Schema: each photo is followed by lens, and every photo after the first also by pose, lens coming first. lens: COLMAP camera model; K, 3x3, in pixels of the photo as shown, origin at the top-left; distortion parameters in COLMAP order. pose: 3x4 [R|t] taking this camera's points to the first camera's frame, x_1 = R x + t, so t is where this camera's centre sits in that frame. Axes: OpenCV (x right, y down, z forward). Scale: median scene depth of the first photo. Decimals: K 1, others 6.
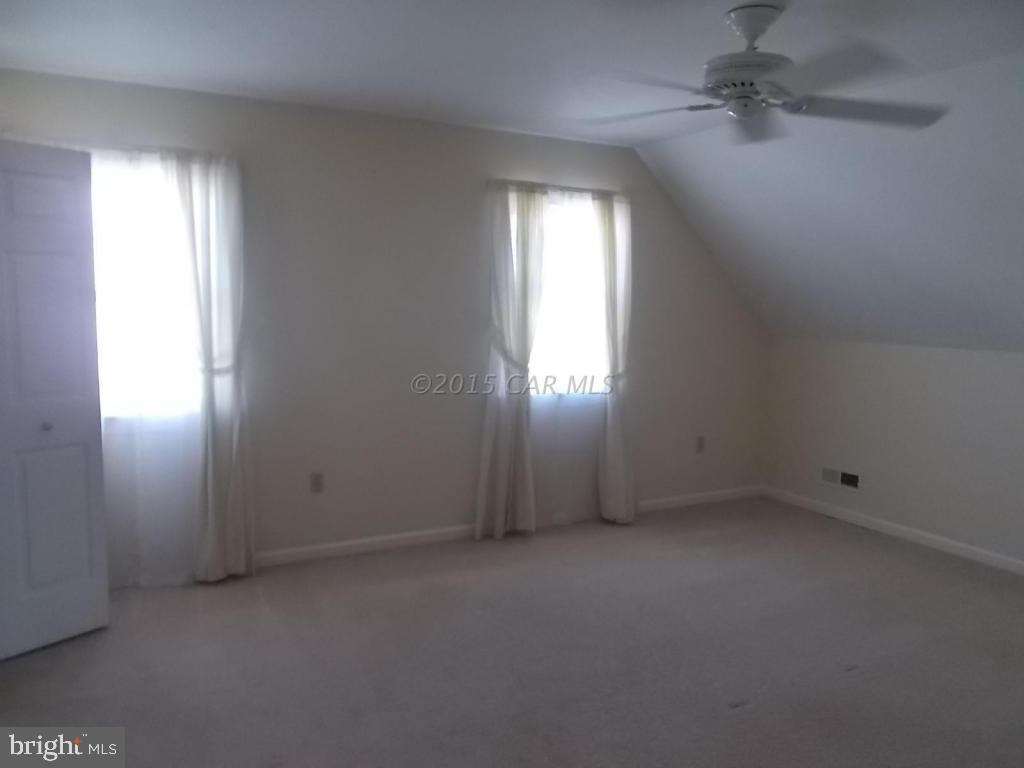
lens RADIAL K [[797.6, 0, 512.0], [0, 797.6, 384.0], [0, 0, 1]] dist [-0.000599, 0.001566]
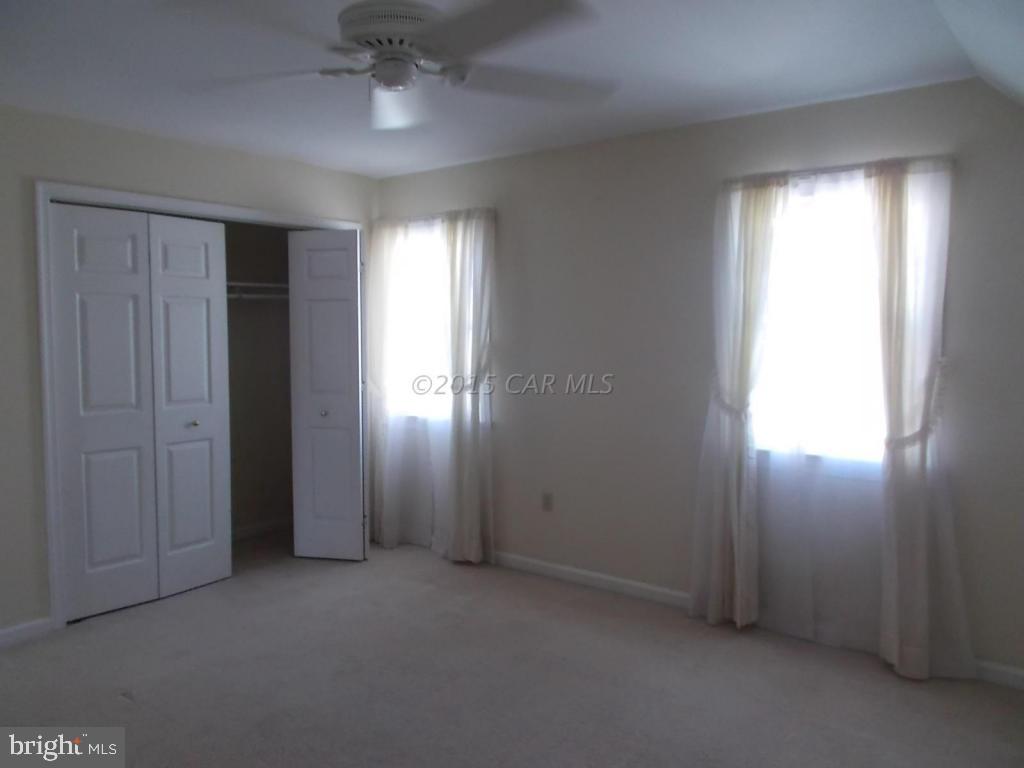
lens RADIAL K [[780.7, 0, 512.0], [0, 780.7, 384.0], [0, 0, 1]] dist [0.002424, 0.002350]
pose [[0.391725, 0.049209, -0.918766, 0.628074], [-0.098085, 0.995112, 0.011479, -0.036083], [0.914839, 0.085621, 0.394637, 0.497313]]
